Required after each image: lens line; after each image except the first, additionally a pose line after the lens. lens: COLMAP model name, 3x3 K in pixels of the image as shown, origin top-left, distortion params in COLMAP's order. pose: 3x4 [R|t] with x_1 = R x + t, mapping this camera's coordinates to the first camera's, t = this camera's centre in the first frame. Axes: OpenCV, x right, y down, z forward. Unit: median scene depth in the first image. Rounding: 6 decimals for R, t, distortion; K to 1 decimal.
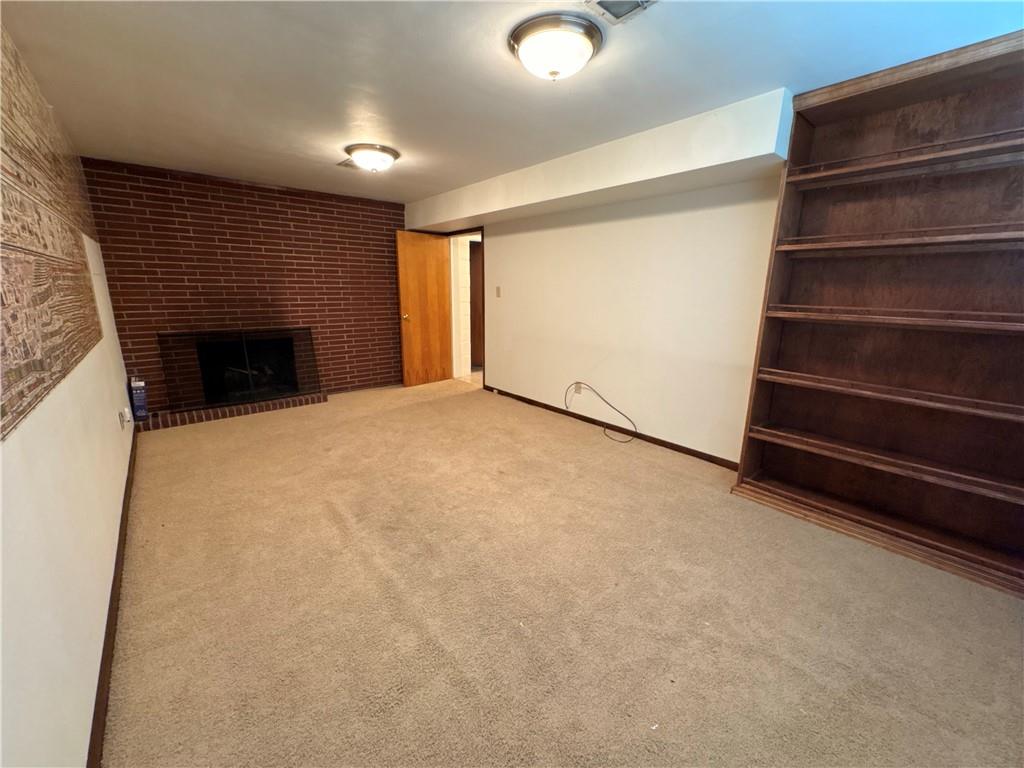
lens RADIAL K [[408.9, 0, 512.5], [0, 408.9, 383.0], [0, 0, 1]] dist [0.001067, 0.000452]
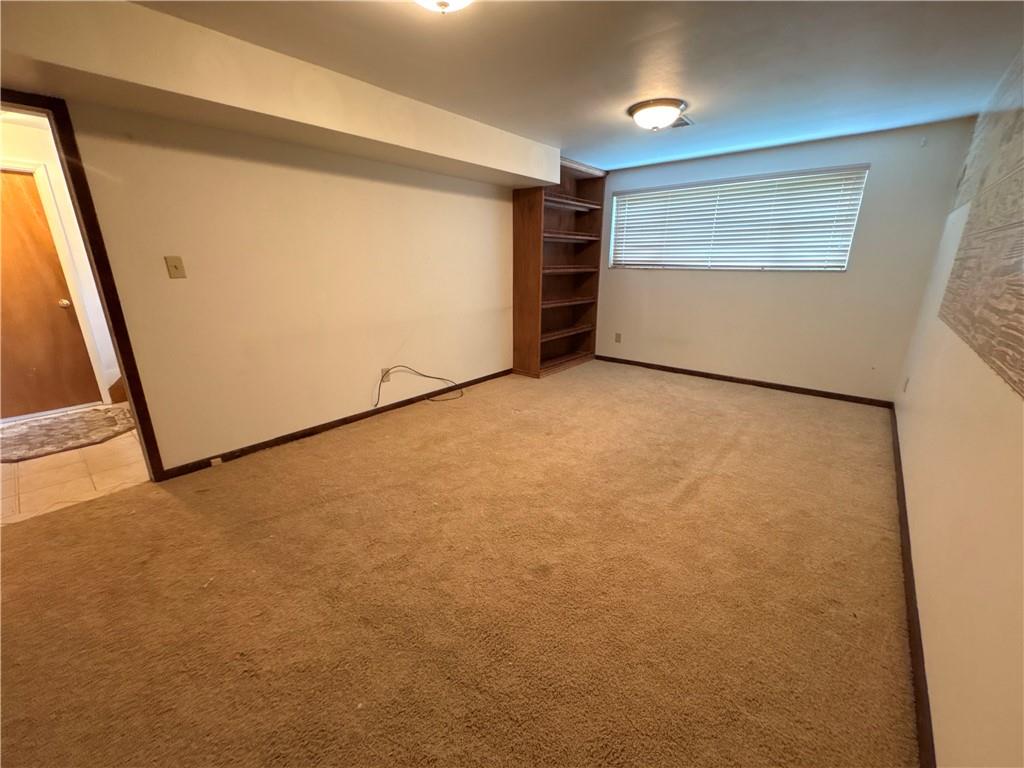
lens RADIAL K [[408.9, 0, 512.5], [0, 408.9, 383.0], [0, 0, 1]] dist [0.001067, 0.000452]
pose [[-0.157812, -0.294541, 0.942518, -0.987470], [0.225402, 0.918536, 0.324787, -0.273574], [-0.961400, 0.263701, -0.078566, 1.144986]]
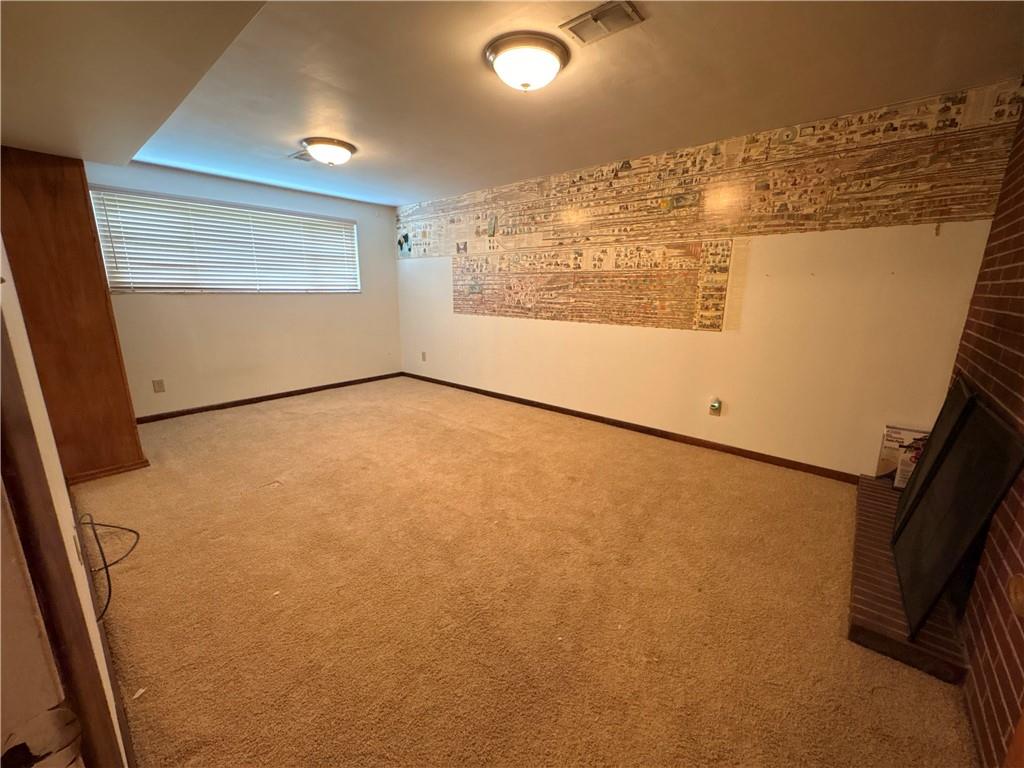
lens RADIAL K [[408.9, 0, 512.5], [0, 408.9, 383.0], [0, 0, 1]] dist [0.001067, 0.000452]
pose [[-0.988064, 0.017300, -0.153069, -0.232859], [-0.052291, 0.897001, 0.438925, -0.418527], [0.144897, 0.441690, -0.885390, 1.843179]]
